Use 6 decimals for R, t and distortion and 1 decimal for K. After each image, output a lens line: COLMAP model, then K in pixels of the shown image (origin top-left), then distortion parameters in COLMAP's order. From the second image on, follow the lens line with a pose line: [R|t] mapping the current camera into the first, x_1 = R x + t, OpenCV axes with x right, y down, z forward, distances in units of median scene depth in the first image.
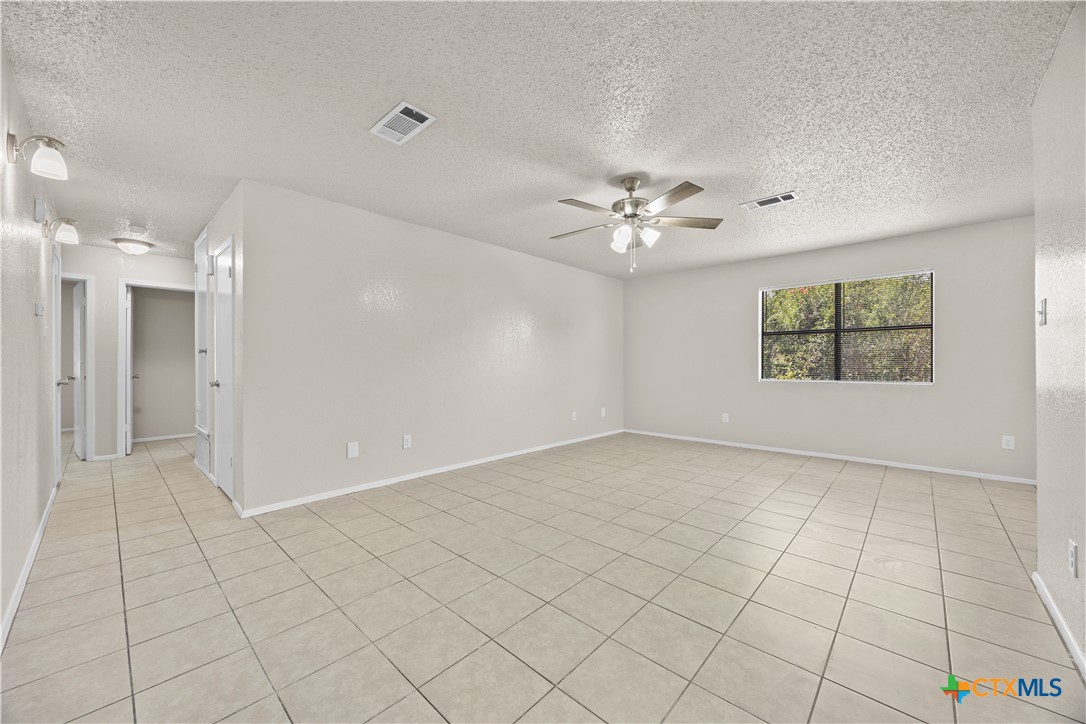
lens RADIAL K [[409.2, 0, 546.9], [0, 409.2, 359.1], [0, 0, 1]] dist [-0.006237, 0.001328]
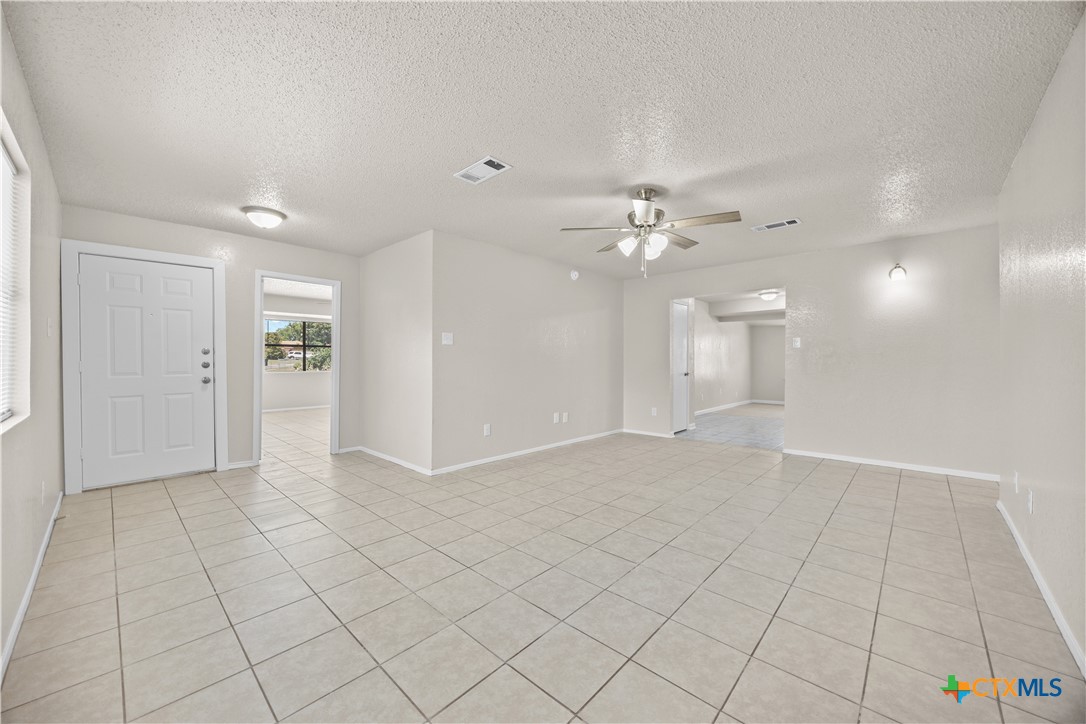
lens RADIAL K [[409.2, 0, 547.0], [0, 409.2, 366.3], [0, 0, 1]] dist [-0.006237, 0.001328]
pose [[-0.999982, -0.002881, 0.005336, 0.444989], [-0.002815, 0.999920, 0.012344, 0.001272], [-0.005371, 0.012328, -0.999910, 2.009101]]
